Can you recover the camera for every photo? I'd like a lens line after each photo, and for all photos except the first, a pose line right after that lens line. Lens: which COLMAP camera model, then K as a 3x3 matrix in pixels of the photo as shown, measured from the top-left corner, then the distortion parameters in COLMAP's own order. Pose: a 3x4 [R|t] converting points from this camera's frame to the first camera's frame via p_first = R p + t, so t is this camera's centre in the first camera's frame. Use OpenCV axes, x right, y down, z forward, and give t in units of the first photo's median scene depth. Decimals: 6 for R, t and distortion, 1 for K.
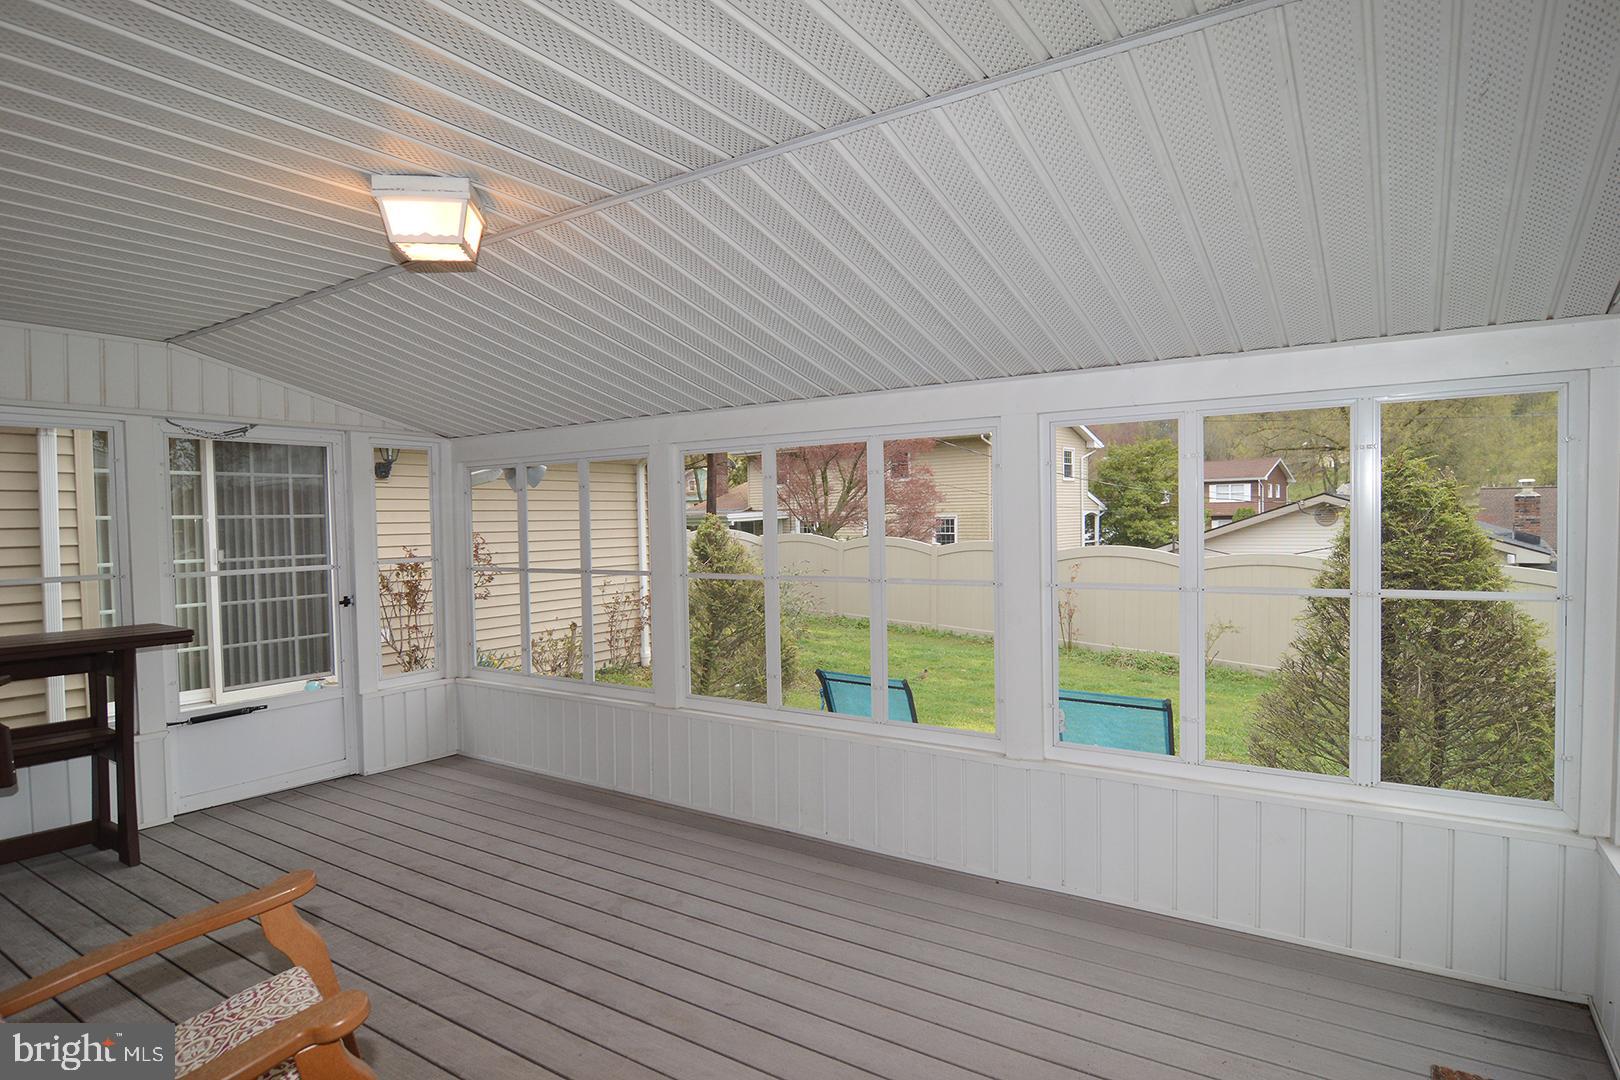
lens RADIAL K [[881.5, 0, 817.3], [0, 881.5, 535.8], [0, 0, 1]] dist [-0.006676, -0.010708]
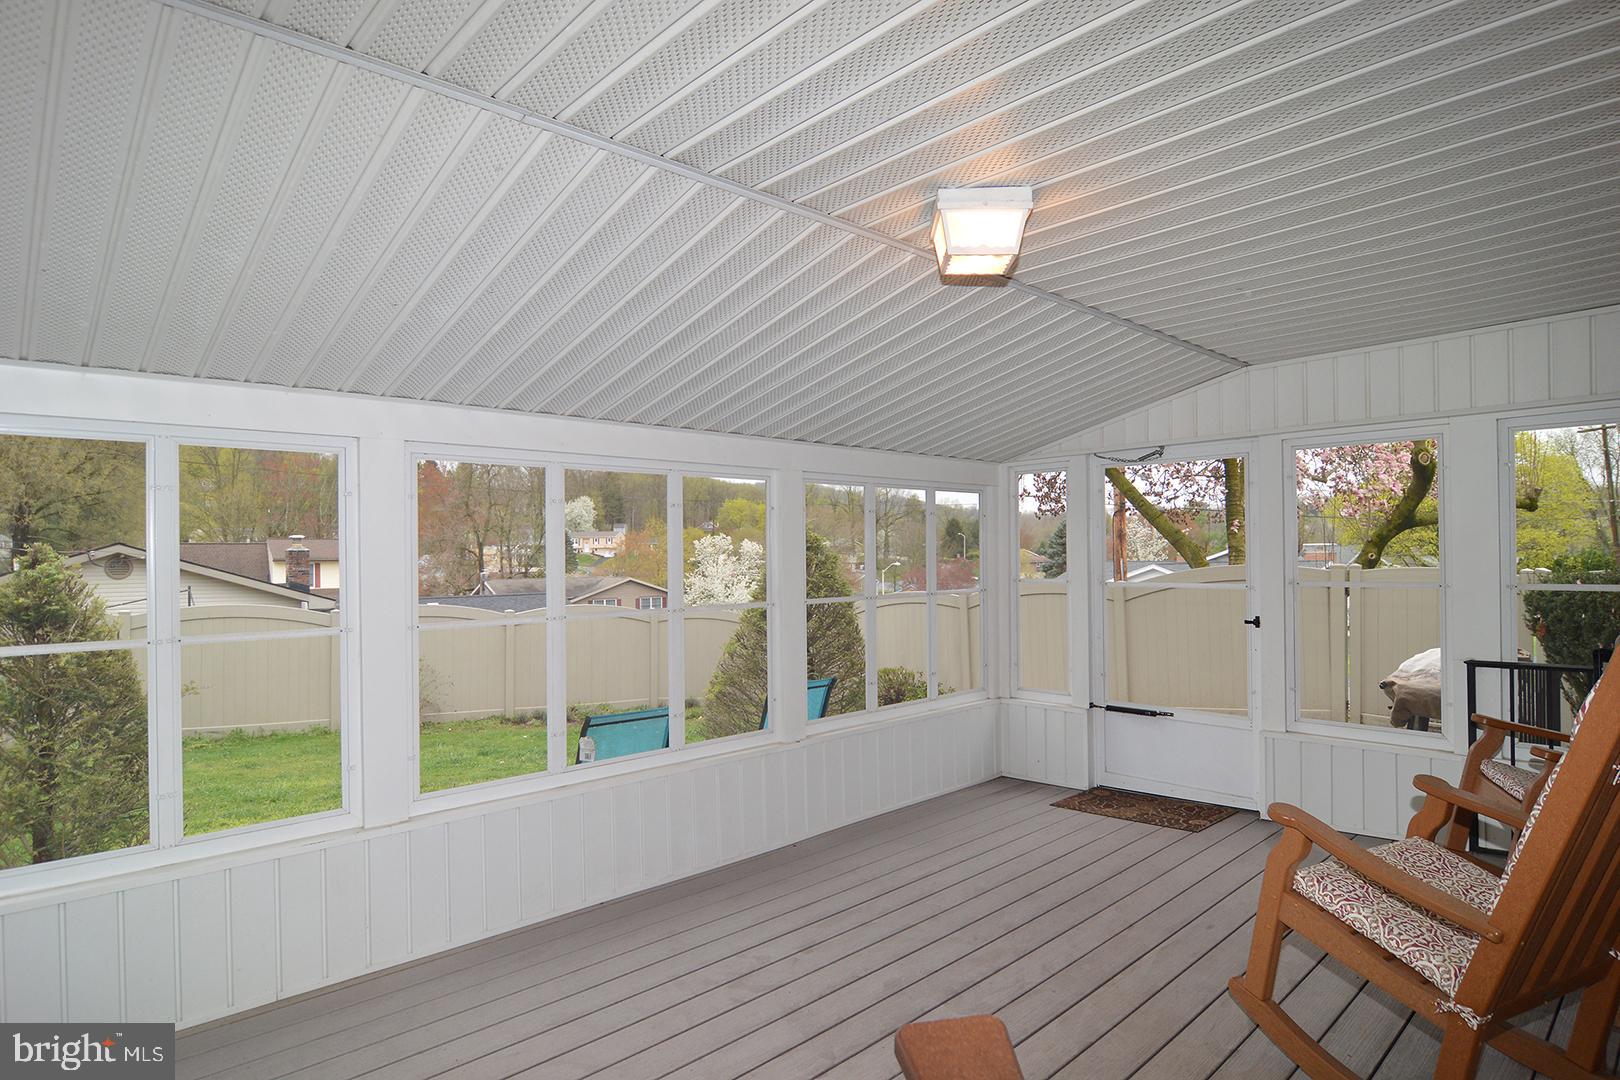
lens RADIAL K [[881.5, 0, 824.7], [0, 881.5, 549.5], [0, 0, 1]] dist [-0.006676, -0.010708]
pose [[0.219034, 0.013054, 0.975630, -0.563179], [0.024831, 0.999512, -0.018949, 0.003039], [-0.975401, 0.028376, 0.218602, 0.384188]]
